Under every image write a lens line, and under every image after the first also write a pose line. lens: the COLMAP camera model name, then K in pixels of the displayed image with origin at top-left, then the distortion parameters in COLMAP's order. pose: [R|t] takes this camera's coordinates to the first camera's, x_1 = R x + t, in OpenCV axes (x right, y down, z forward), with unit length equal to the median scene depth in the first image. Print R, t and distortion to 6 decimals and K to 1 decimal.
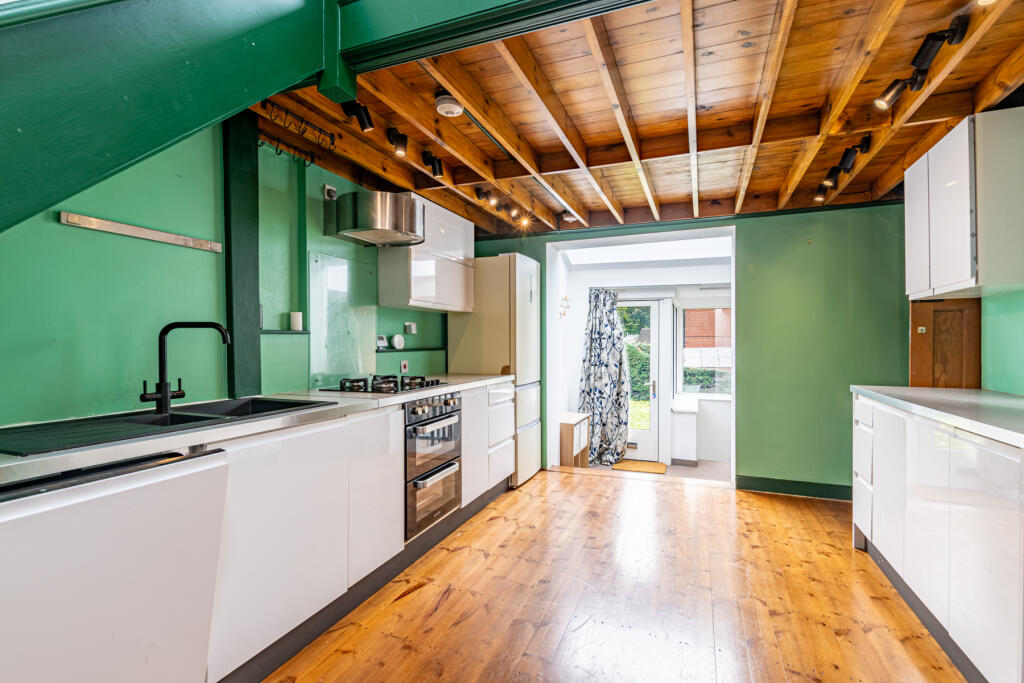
lens RADIAL K [[469.3, 0, 515.5], [0, 469.3, 346.4], [0, 0, 1]] dist [0.013248, -0.006712]
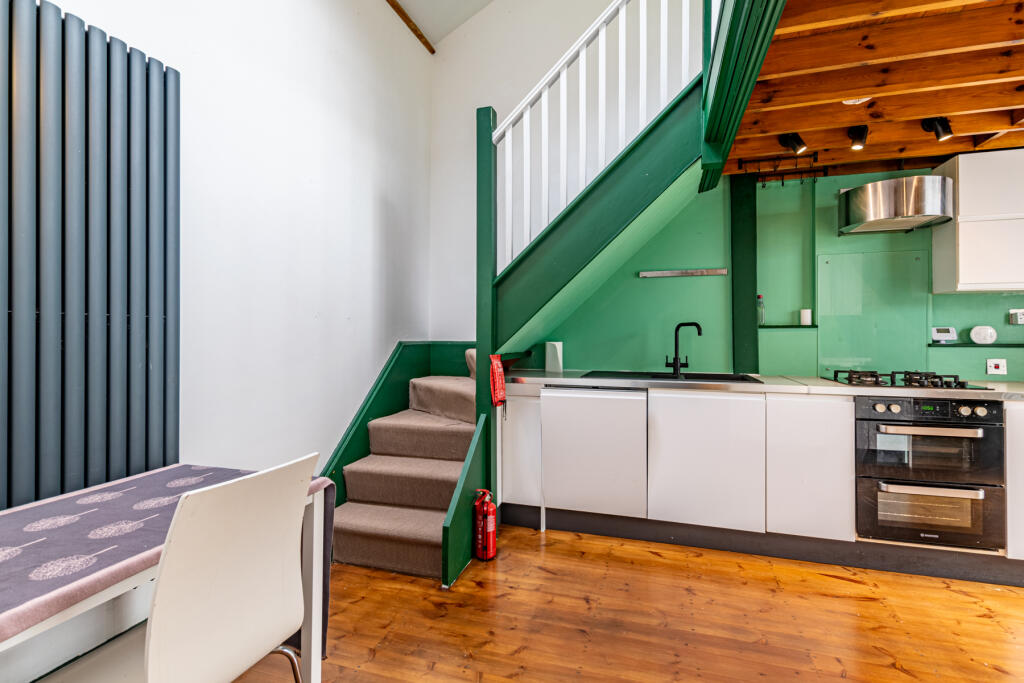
lens RADIAL K [[469.3, 0, 515.0], [0, 469.3, 334.8], [0, 0, 1]] dist [0.013248, -0.006712]
pose [[0.070734, 0.001584, -0.997494, 0.691190], [-0.012245, 0.999925, 0.000719, -0.001199], [0.997420, 0.012163, 0.070748, 0.196029]]
